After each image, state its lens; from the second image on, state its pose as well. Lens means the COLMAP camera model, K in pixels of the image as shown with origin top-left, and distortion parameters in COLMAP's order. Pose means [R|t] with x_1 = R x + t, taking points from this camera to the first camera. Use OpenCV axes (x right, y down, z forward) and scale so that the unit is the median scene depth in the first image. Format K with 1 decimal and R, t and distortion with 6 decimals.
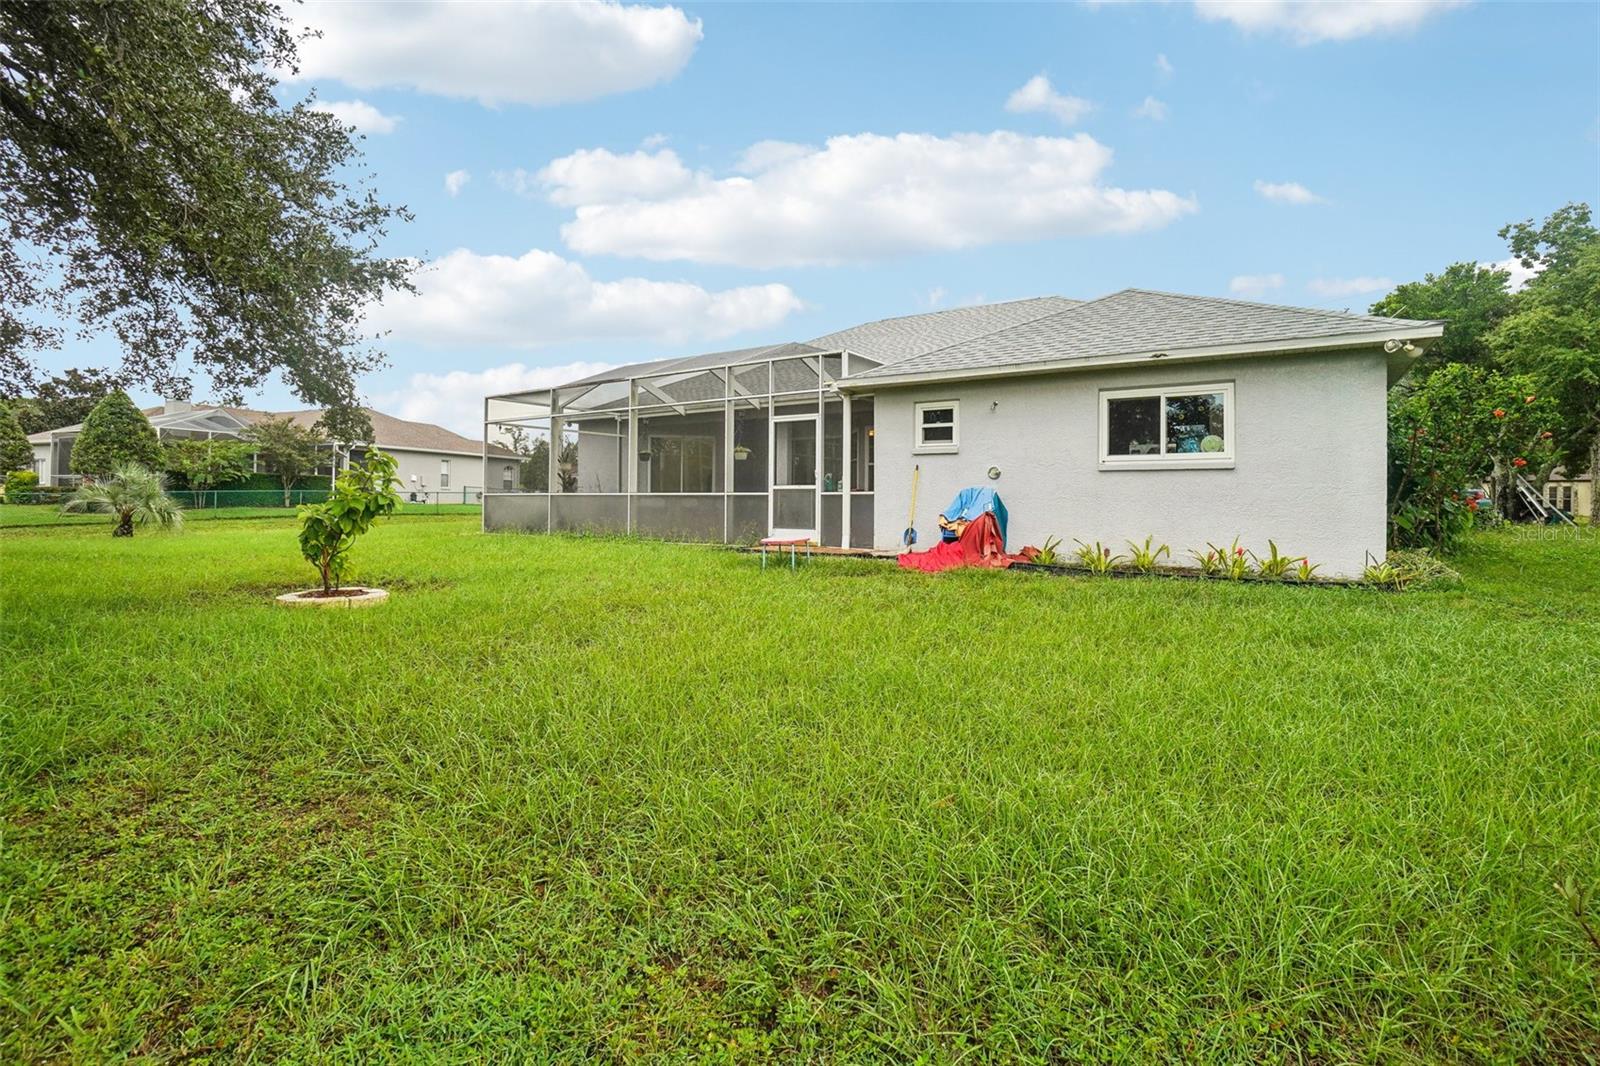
lens RADIAL K [[725.4, 0, 799.2], [0, 725.4, 504.2], [0, 0, 1]] dist [-0.052043, 0.018298]
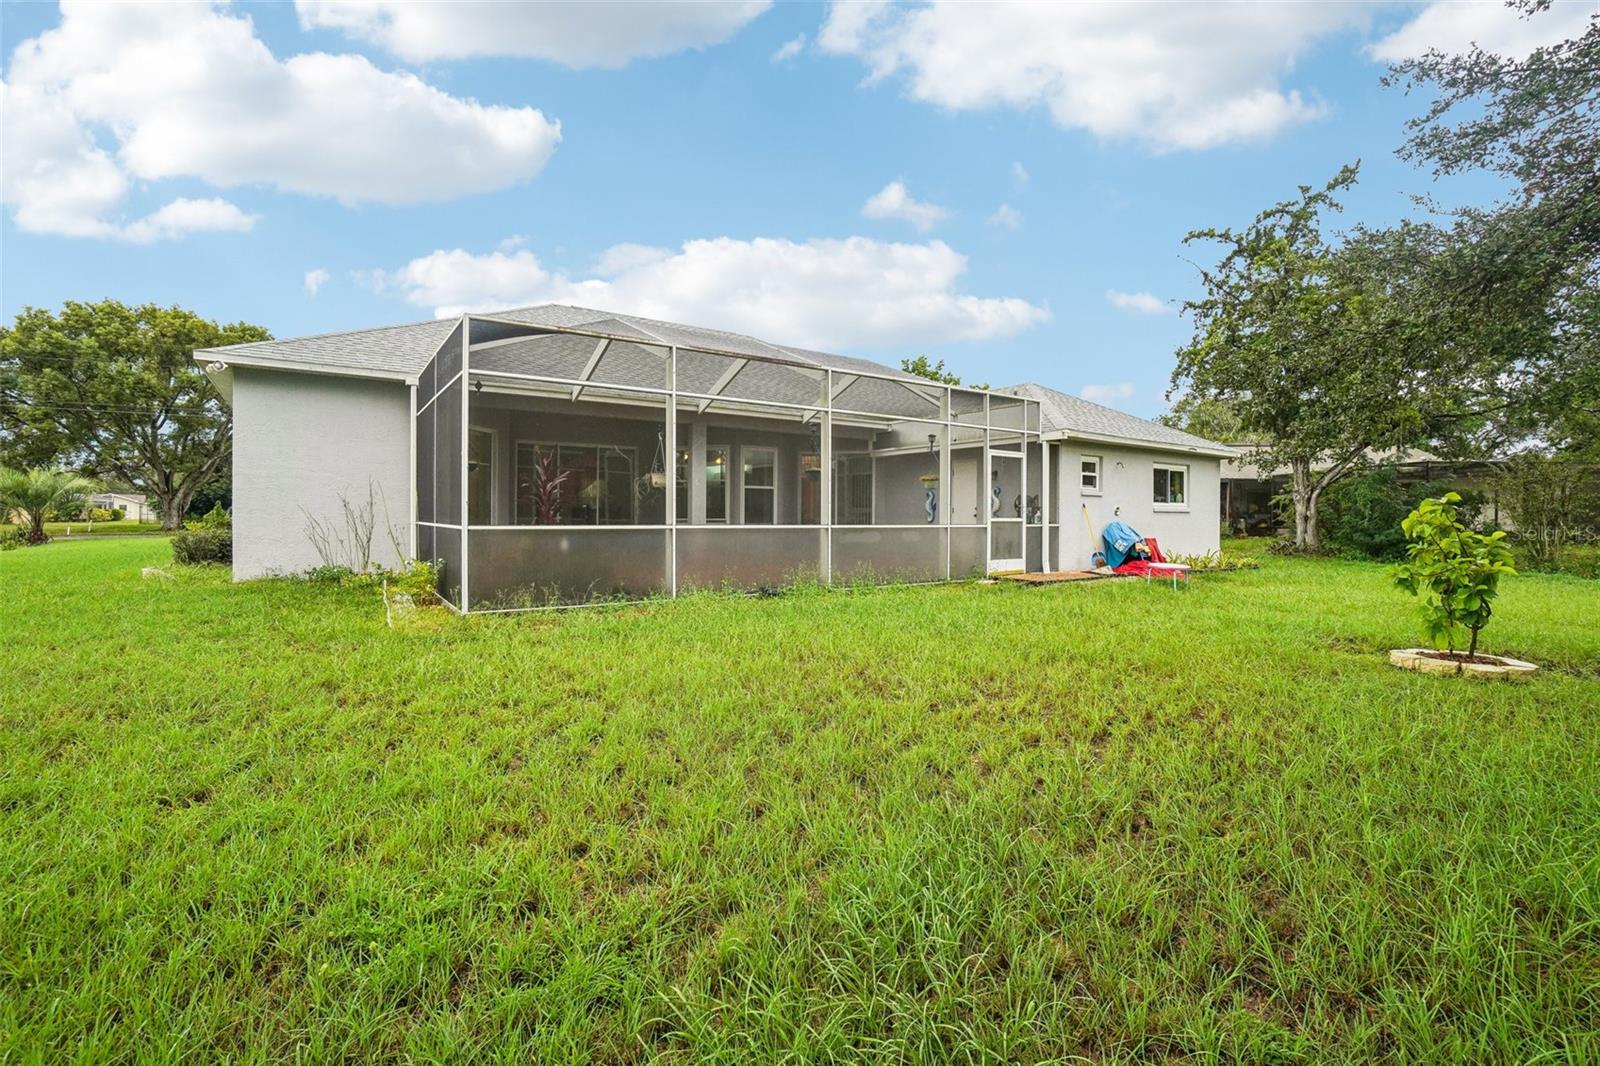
lens RADIAL K [[725.4, 0, 799.2], [0, 725.4, 504.2], [0, 0, 1]] dist [-0.052043, 0.018298]
pose [[0.356776, 0.019012, 0.933997, -1.116055], [0.002598, 0.999769, -0.021343, -0.024799], [-0.934186, 0.010041, 0.356644, 0.931727]]
